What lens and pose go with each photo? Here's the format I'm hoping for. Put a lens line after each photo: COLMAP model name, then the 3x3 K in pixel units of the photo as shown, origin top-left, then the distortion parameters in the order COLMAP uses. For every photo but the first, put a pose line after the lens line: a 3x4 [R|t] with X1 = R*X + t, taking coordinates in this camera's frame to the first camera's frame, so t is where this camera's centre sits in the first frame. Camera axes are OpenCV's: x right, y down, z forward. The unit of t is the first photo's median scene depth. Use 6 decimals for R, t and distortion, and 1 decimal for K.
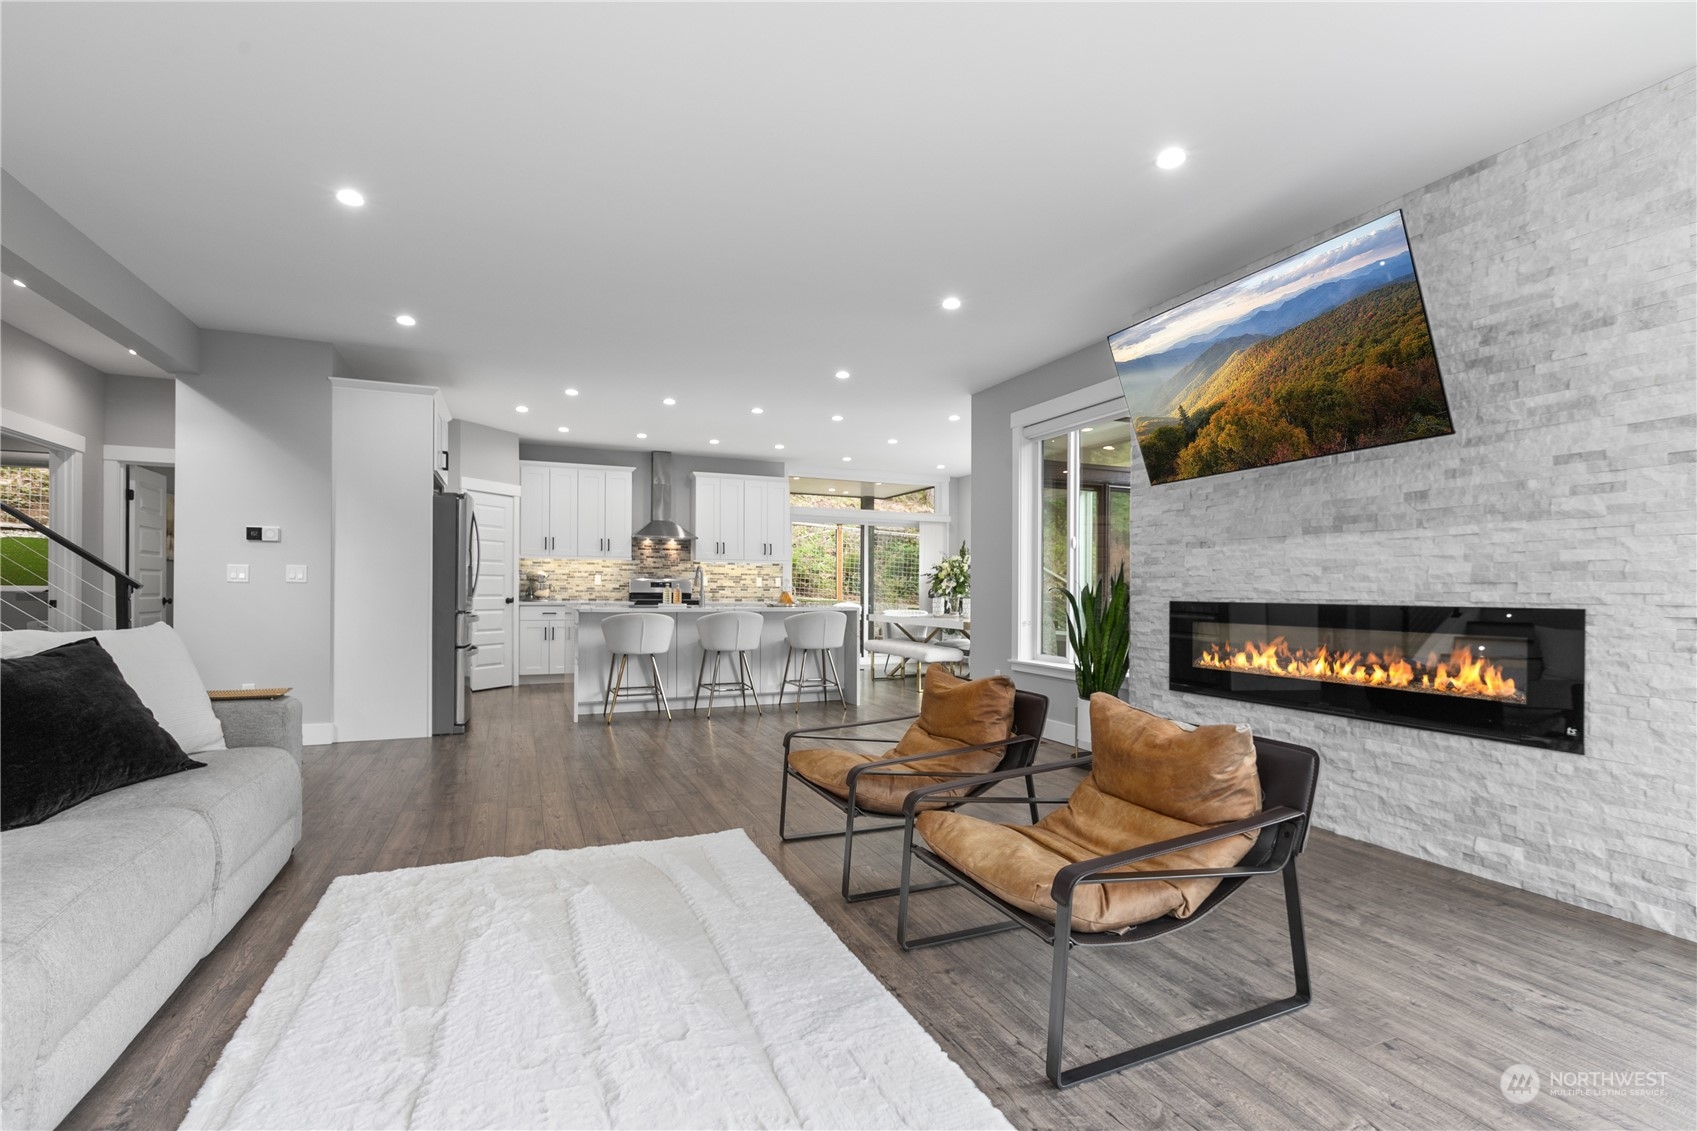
lens RADIAL K [[765.6, 0, 828.8], [0, 765.6, 585.9], [0, 0, 1]] dist [-0.002325, 0.000391]
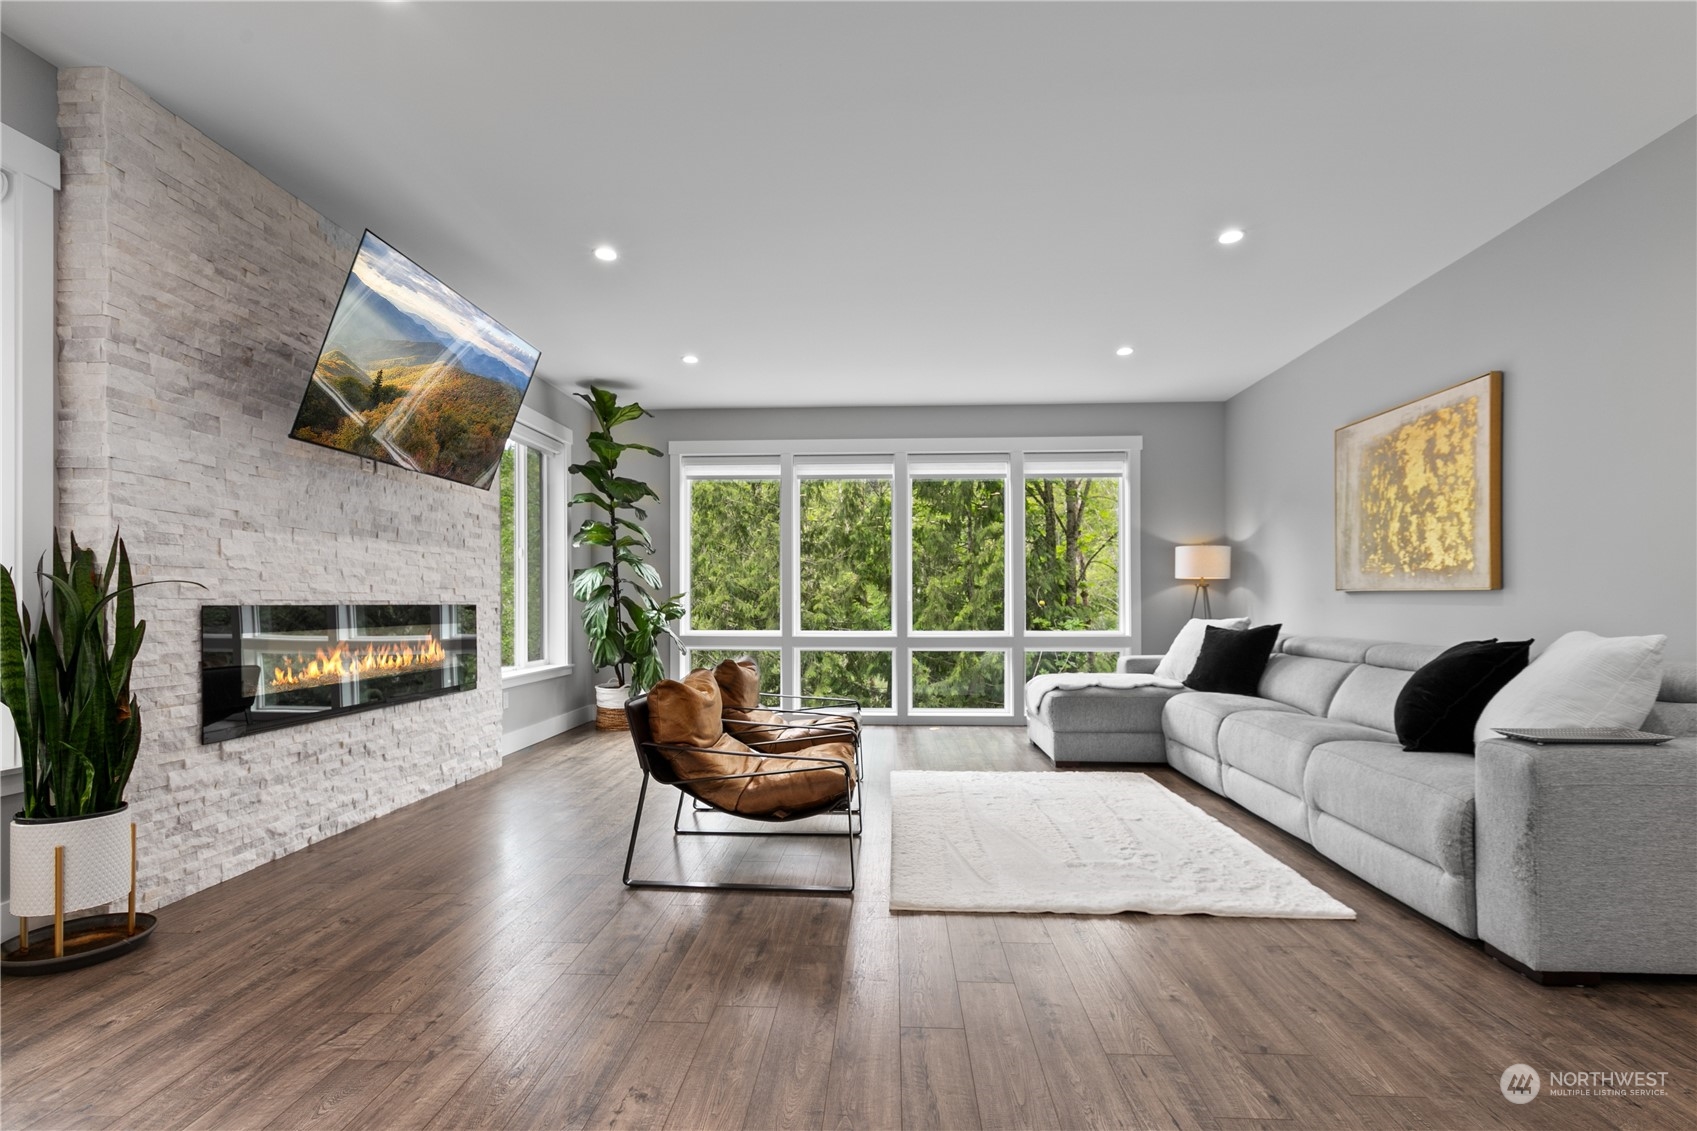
lens RADIAL K [[765.6, 0, 842.1], [0, 765.6, 610.0], [0, 0, 1]] dist [-0.002325, 0.000391]
pose [[-0.905572, -0.010452, 0.424064, -0.330780], [-0.008274, 0.999941, 0.006977, 0.016294], [-0.424112, 0.002809, -0.905605, 1.379725]]
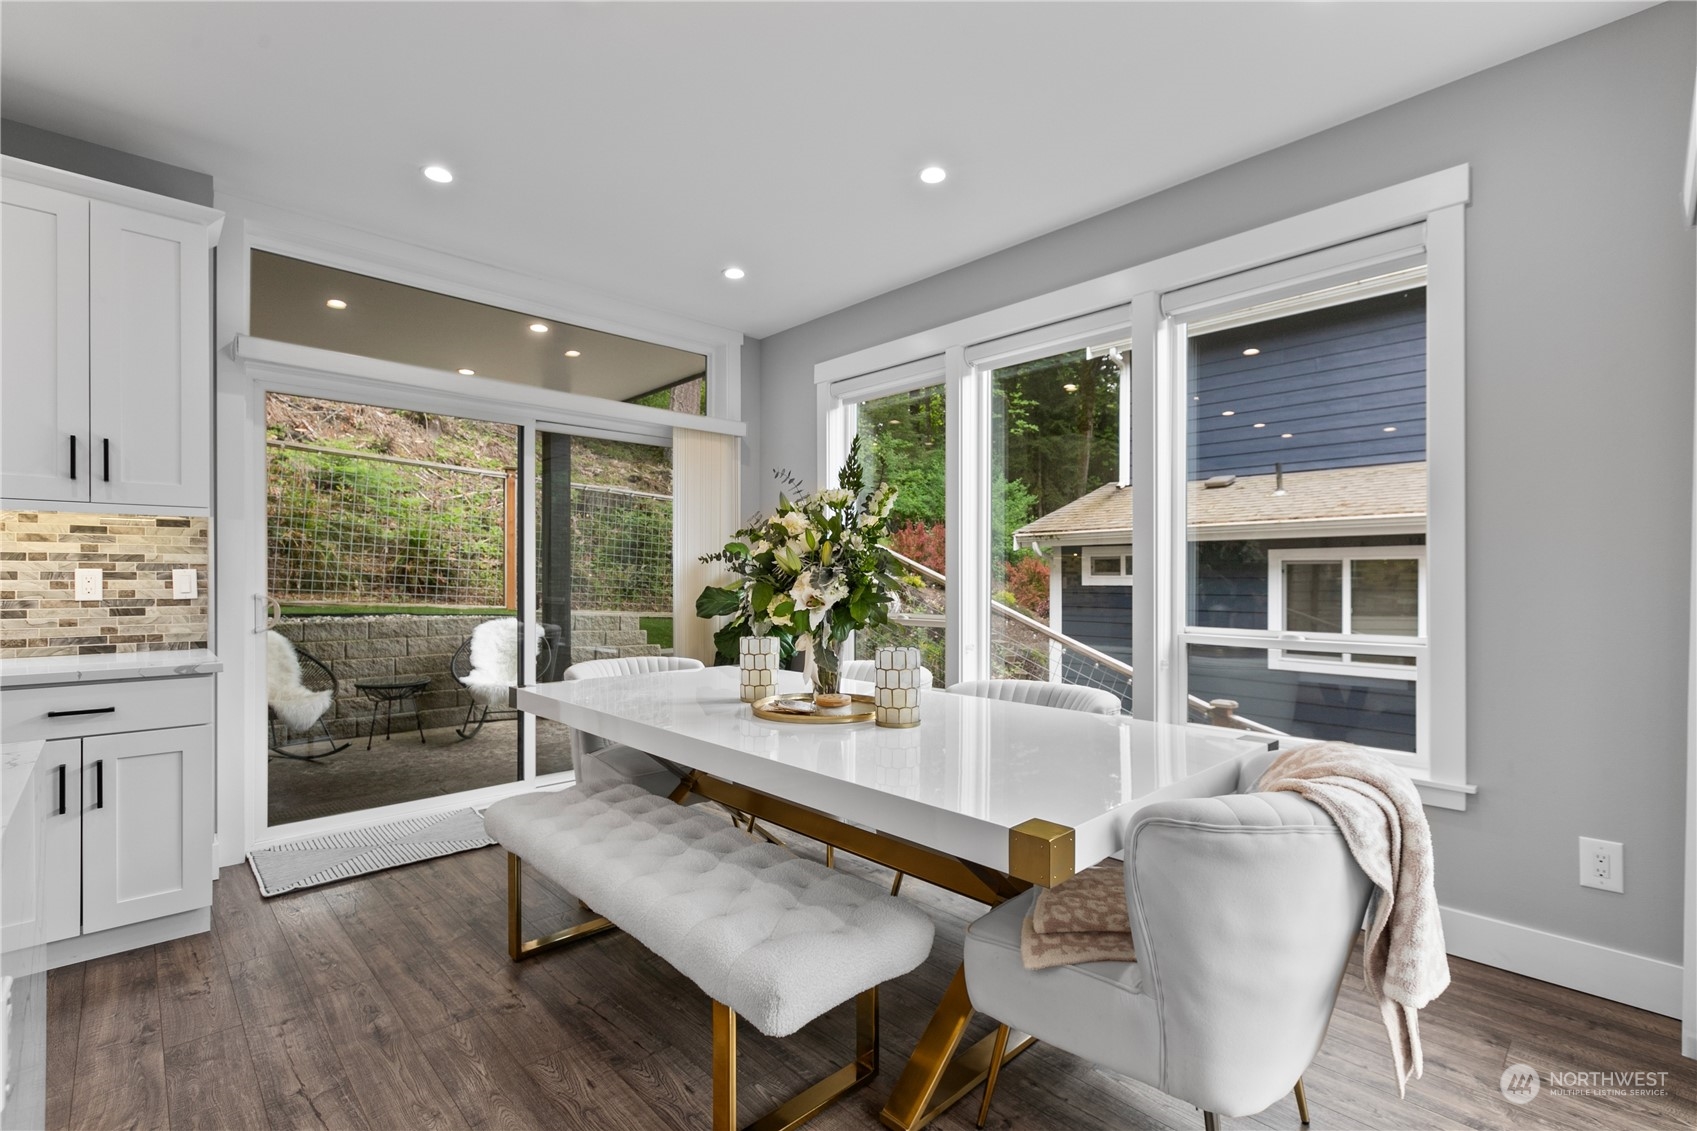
lens RADIAL K [[765.6, 0, 858.8], [0, 765.6, 570.4], [0, 0, 1]] dist [-0.002325, 0.000391]
pose [[0.924594, -0.003845, 0.380934, 0.142976], [0.004992, 0.999985, -0.002023, -0.018924], [-0.380921, 0.003772, 0.924600, 1.547559]]
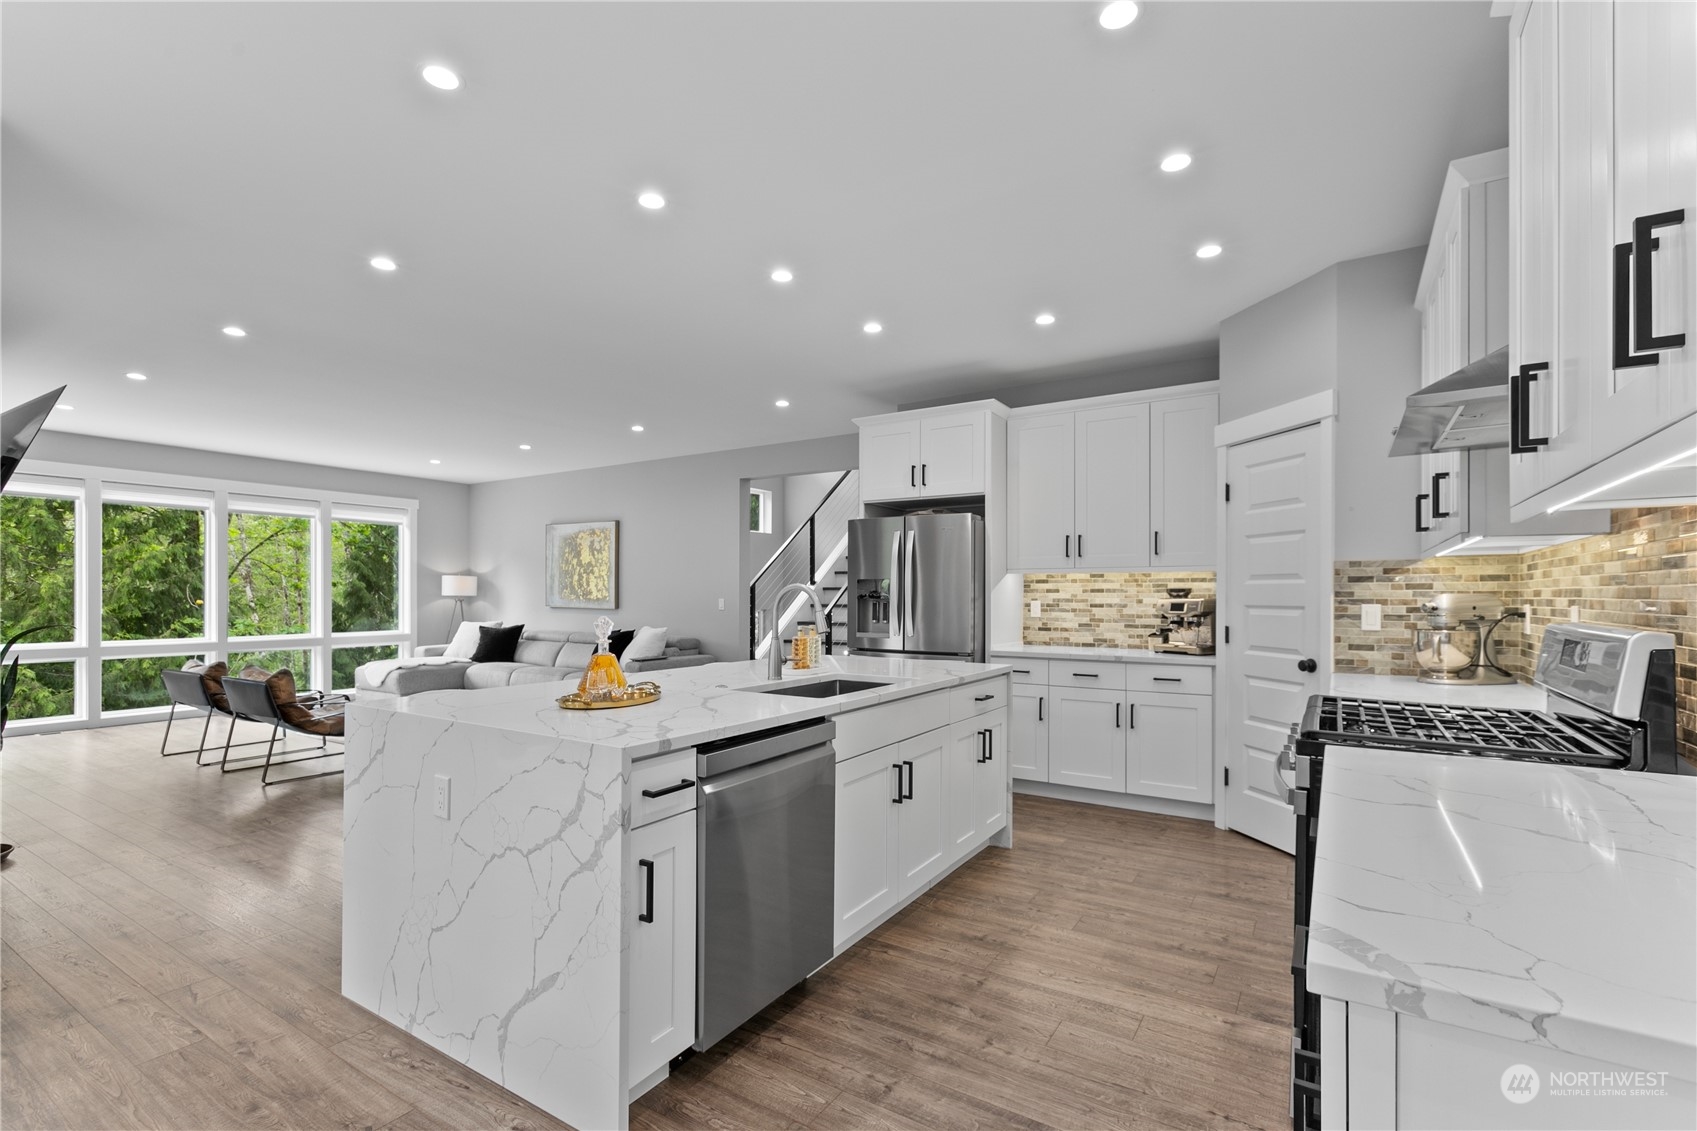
lens RADIAL K [[765.6, 0, 850.3], [0, 765.6, 593.1], [0, 0, 1]] dist [-0.002325, 0.000391]
pose [[-0.805460, -0.012722, -0.592514, 0.100087], [-0.007198, 0.999906, -0.011685, -0.029851], [0.592606, -0.005147, -0.805476, 2.372995]]
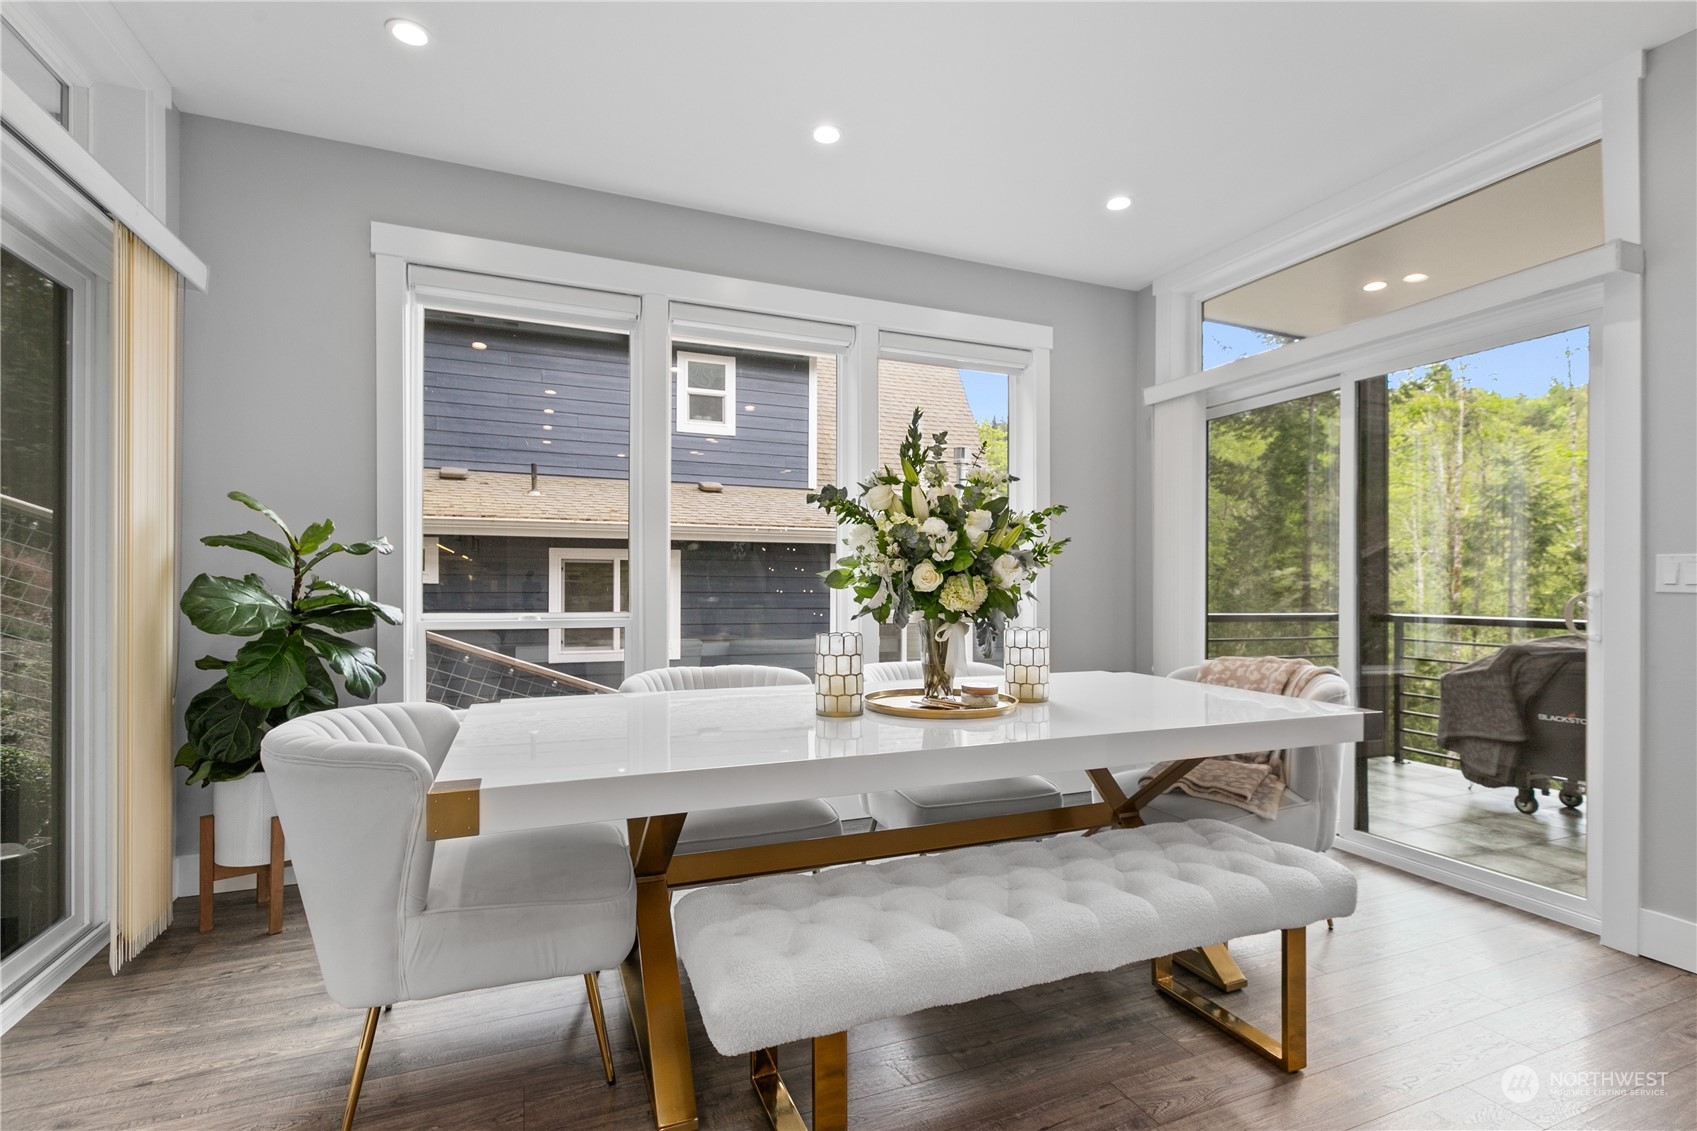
lens RADIAL K [[765.6, 0, 850.6], [0, 765.6, 588.7], [0, 0, 1]] dist [-0.002325, 0.000391]
pose [[-0.022325, -0.015572, 0.999629, -0.189180], [-0.010568, 0.999827, 0.015339, -0.001781], [-0.999695, -0.010221, -0.022485, 2.174238]]
